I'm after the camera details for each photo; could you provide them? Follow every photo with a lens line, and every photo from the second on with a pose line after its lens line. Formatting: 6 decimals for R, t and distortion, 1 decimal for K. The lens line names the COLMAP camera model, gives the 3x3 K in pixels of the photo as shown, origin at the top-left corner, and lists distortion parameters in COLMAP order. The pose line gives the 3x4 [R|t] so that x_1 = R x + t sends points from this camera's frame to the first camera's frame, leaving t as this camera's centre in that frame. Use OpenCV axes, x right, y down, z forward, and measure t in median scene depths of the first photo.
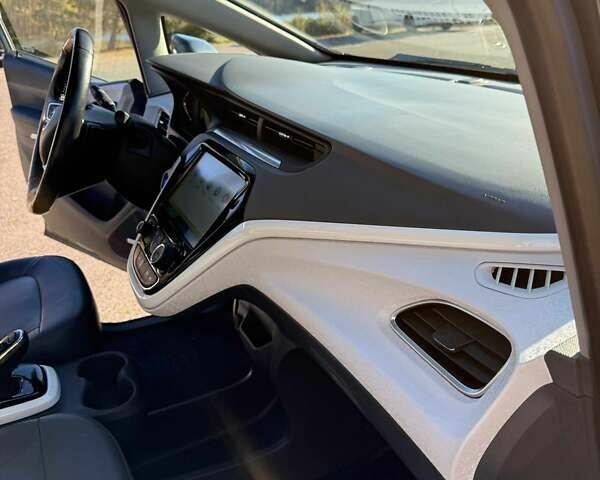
lens RADIAL K [[583.8, 0, 300.5], [0, 583.8, 242.6], [0, 0, 1]] dist [0.187339, -0.405539]
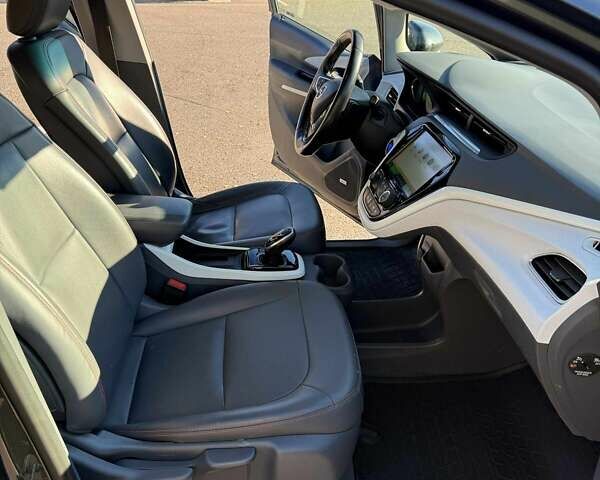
lens RADIAL K [[583.8, 0, 300.5], [0, 583.8, 242.6], [0, 0, 1]] dist [0.187339, -0.405539]
pose [[0.942190, 0.204898, -0.265130, -0.012842], [-0.180948, 0.977085, 0.112081, 0.003076], [0.282020, -0.057627, 0.957676, -0.461131]]
